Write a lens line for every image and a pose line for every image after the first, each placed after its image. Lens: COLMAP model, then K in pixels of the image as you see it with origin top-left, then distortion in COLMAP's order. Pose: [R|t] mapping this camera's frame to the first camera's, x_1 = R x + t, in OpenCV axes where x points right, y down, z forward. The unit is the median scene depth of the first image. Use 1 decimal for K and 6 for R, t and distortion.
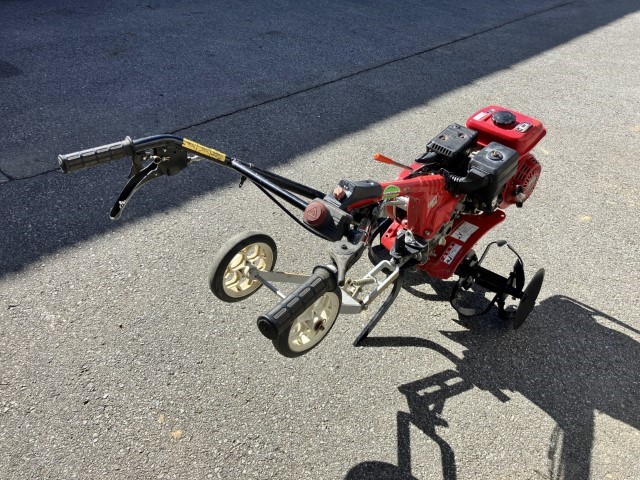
lens RADIAL K [[534.8, 0, 321.9], [0, 534.8, 226.1], [0, 0, 1]] dist [0.006795, 0.000642]
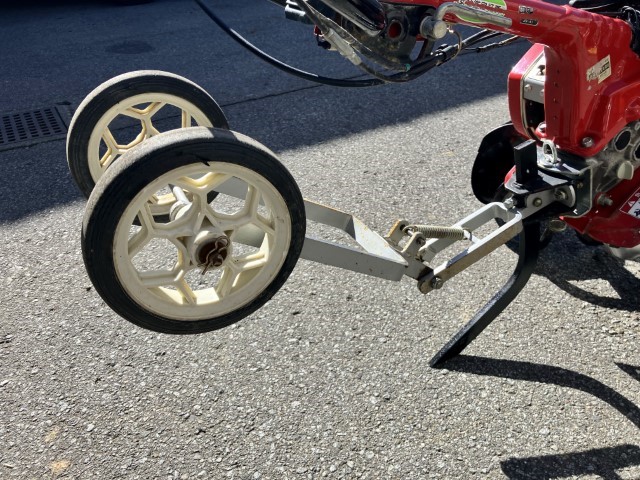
lens RADIAL K [[534.8, 0, 321.9], [0, 534.8, 226.1], [0, 0, 1]] dist [0.006795, 0.000642]
pose [[0.935254, 0.046430, -0.350920, 0.143116], [-0.072940, 0.995363, -0.062702, 0.130662], [0.346382, 0.084238, 0.934304, 0.467986]]
